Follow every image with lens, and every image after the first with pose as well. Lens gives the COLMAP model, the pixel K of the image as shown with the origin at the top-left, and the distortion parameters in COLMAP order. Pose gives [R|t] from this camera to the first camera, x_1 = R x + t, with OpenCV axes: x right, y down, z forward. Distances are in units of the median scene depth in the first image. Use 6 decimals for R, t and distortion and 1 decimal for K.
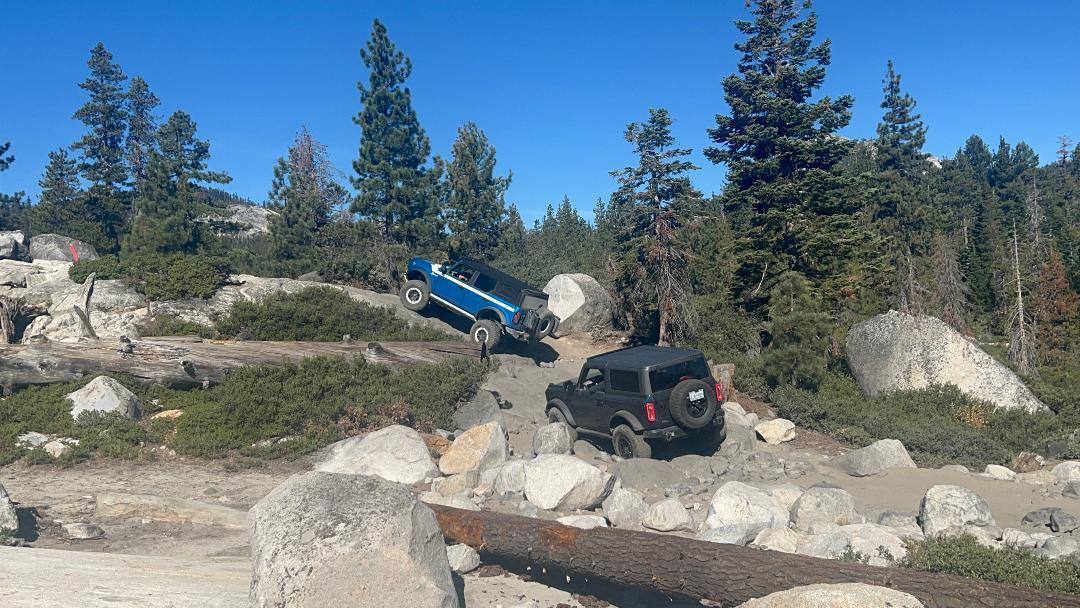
lens RADIAL K [[936.4, 0, 532.6], [0, 936.4, 307.2], [0, 0, 1]] dist [0.062229, -0.088084]
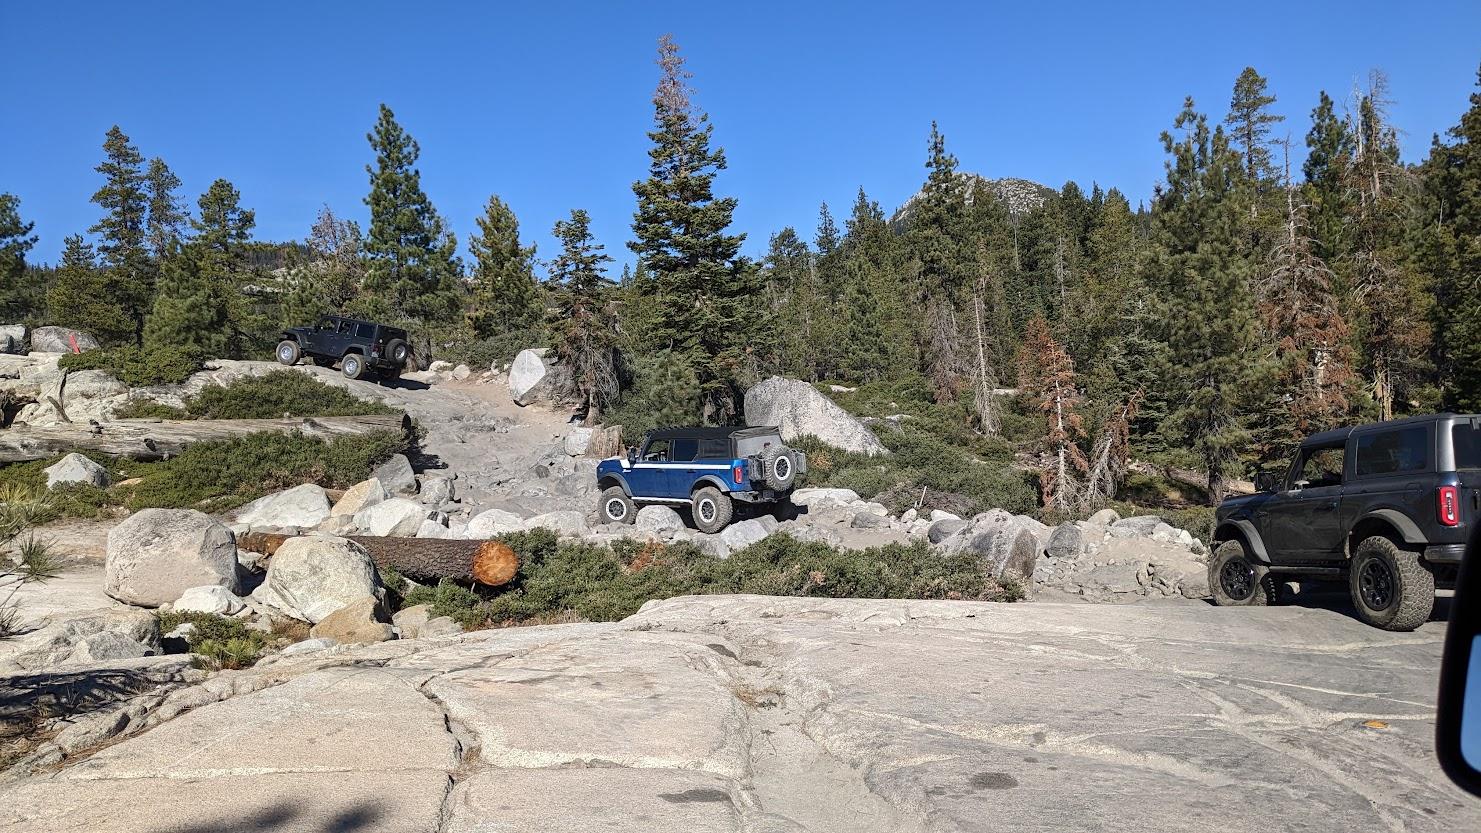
lens RADIAL K [[995.6, 0, 740.8], [0, 995.6, 407.3], [0, 0, 1]] dist [0.001841, -0.006121]
pose [[0.995856, -0.032682, 0.084863, 0.234598], [0.028883, 0.998541, 0.045619, -0.015941], [-0.086230, -0.042978, 0.995348, -0.280190]]
